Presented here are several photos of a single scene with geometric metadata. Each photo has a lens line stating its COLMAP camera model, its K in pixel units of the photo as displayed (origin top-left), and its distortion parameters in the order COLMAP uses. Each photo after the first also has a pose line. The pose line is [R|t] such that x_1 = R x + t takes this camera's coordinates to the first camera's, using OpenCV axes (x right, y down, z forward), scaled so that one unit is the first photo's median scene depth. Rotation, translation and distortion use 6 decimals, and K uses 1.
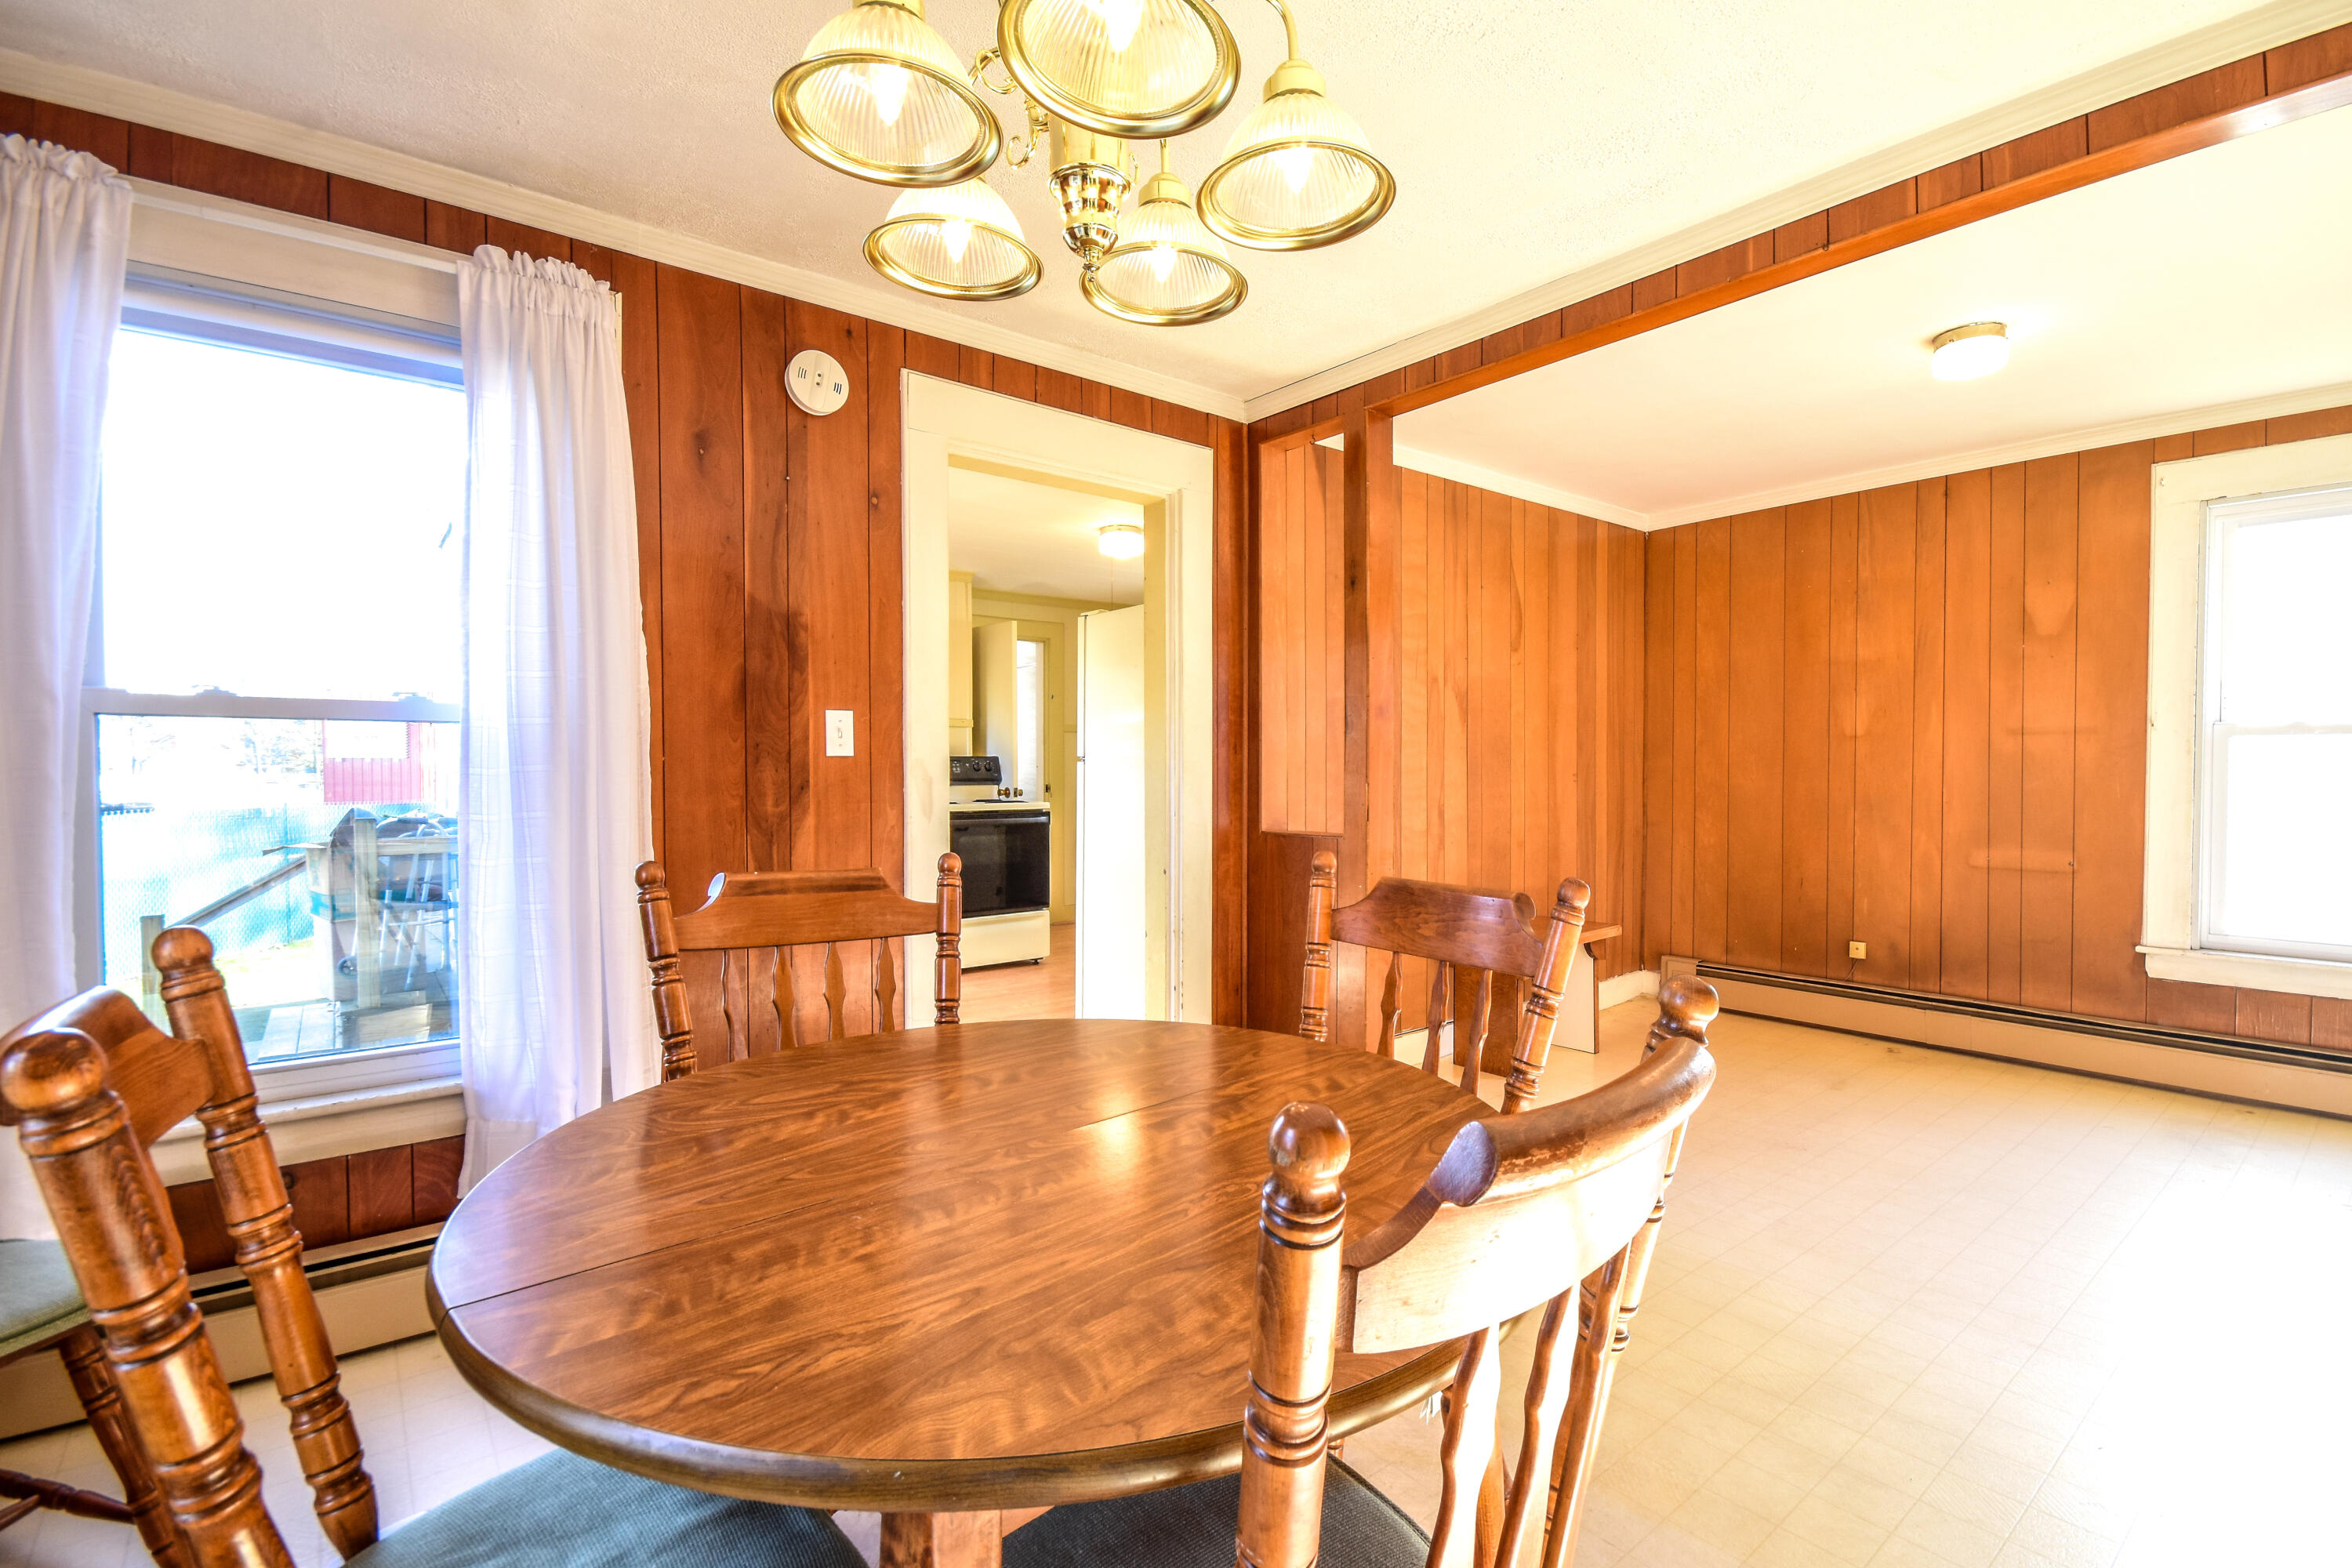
lens RADIAL K [[1074.2, 0, 1183.1], [0, 1074.2, 782.1], [0, 0, 1]] dist [0.001144, 0.000003]
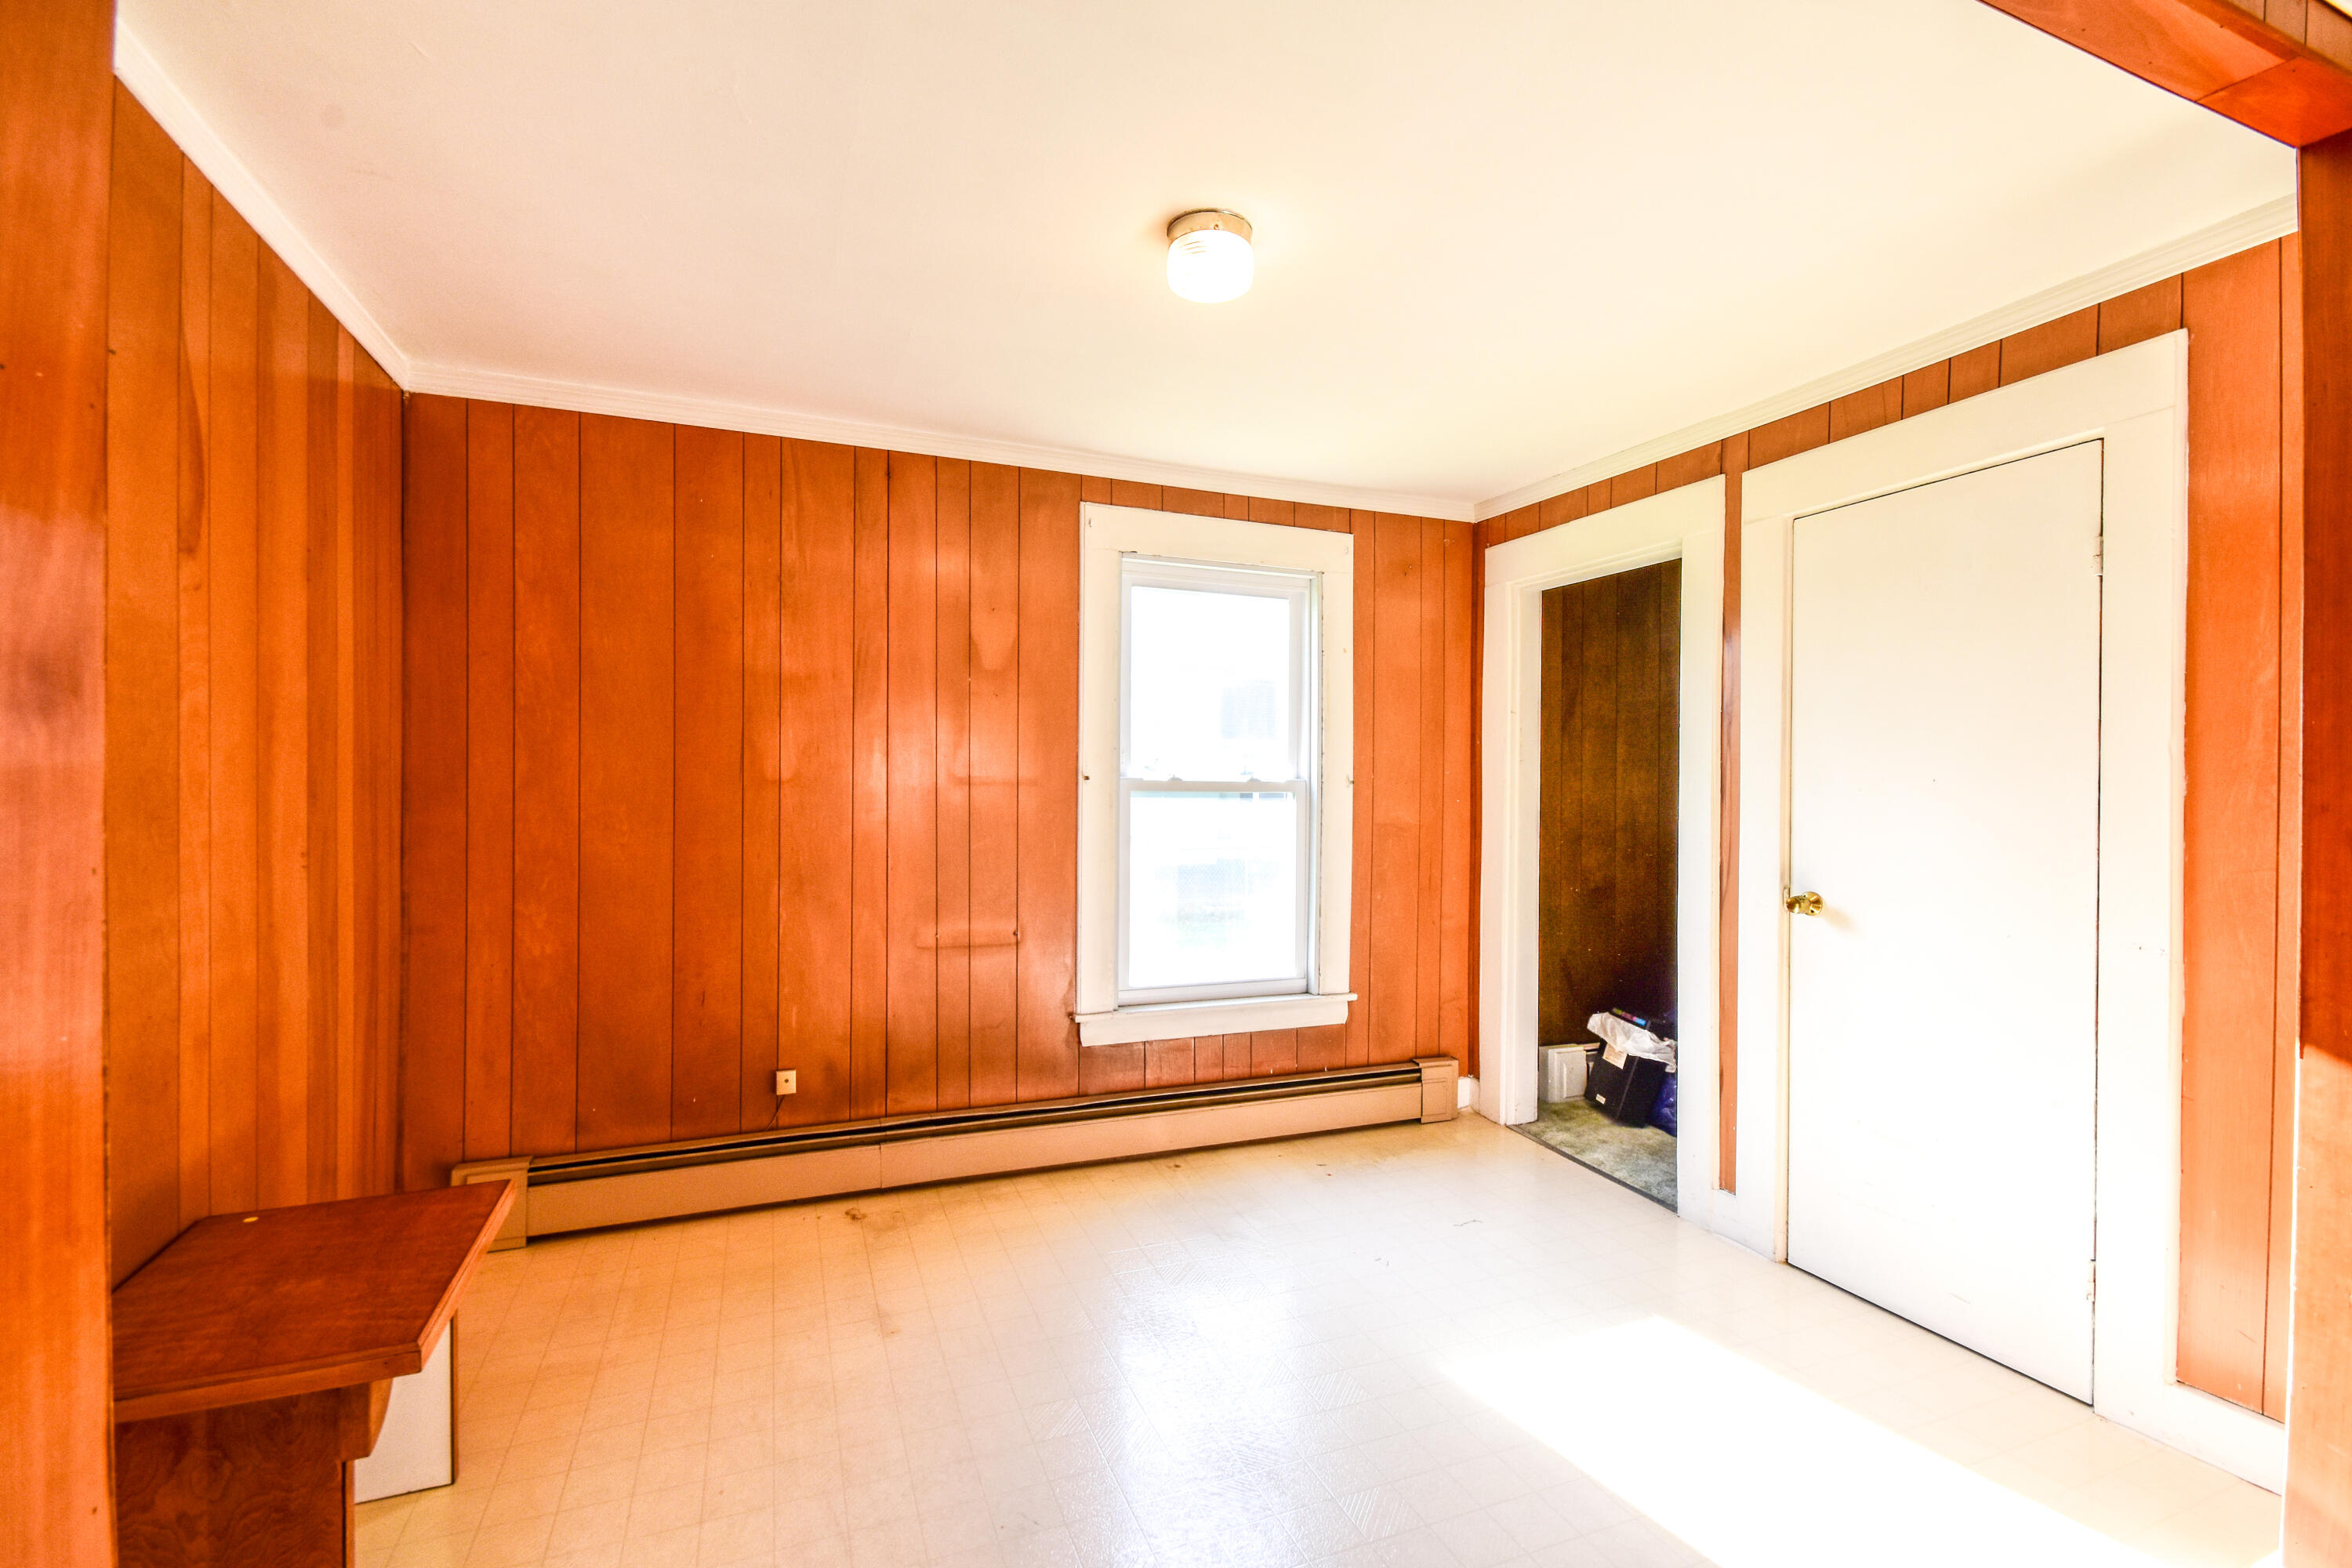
lens RADIAL K [[1021.9, 0, 1174.3], [0, 1021.9, 785.6], [0, 0, 1]] dist [0.005080, 0.000174]
pose [[0.289113, 0.005506, 0.957279, 0.056838], [0.006129, 0.999952, -0.007603, -0.033481], [-0.957275, 0.008065, 0.289066, 0.573891]]
